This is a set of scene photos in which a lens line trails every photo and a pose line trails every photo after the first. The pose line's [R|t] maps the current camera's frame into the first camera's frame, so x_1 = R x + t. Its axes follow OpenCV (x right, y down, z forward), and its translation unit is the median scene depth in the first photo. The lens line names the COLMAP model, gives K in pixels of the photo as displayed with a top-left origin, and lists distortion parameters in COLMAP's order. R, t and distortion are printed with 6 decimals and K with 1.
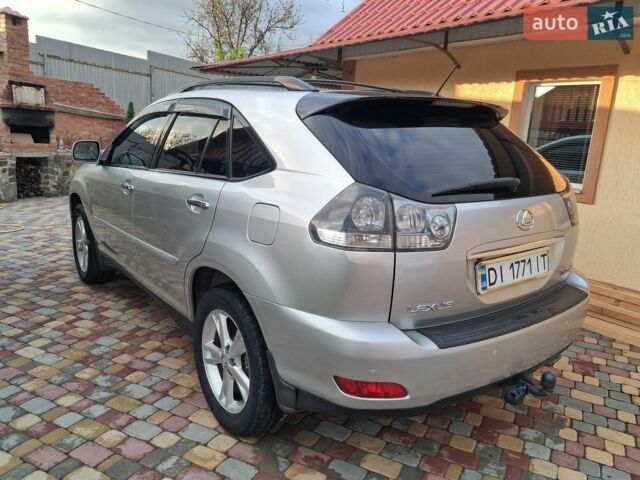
lens RADIAL K [[491.1, 0, 320.0], [0, 491.1, 240.0], [0, 0, 1]] dist [0.001007, -0.001851]
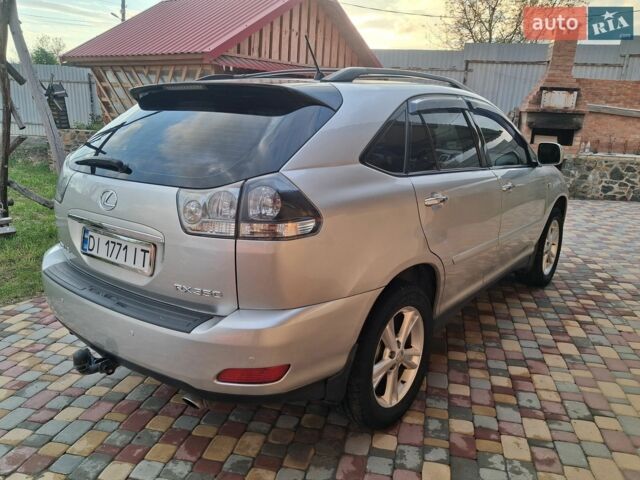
lens RADIAL K [[505.5, 0, 320.0], [0, 505.5, 240.0], [0, 0, 1]] dist [0.000180, -0.001152]
pose [[0.266111, 0.200028, -0.942960, 0.359814], [-0.220268, 0.964969, 0.142535, -0.048725], [0.938439, 0.169774, 0.300848, 0.259575]]
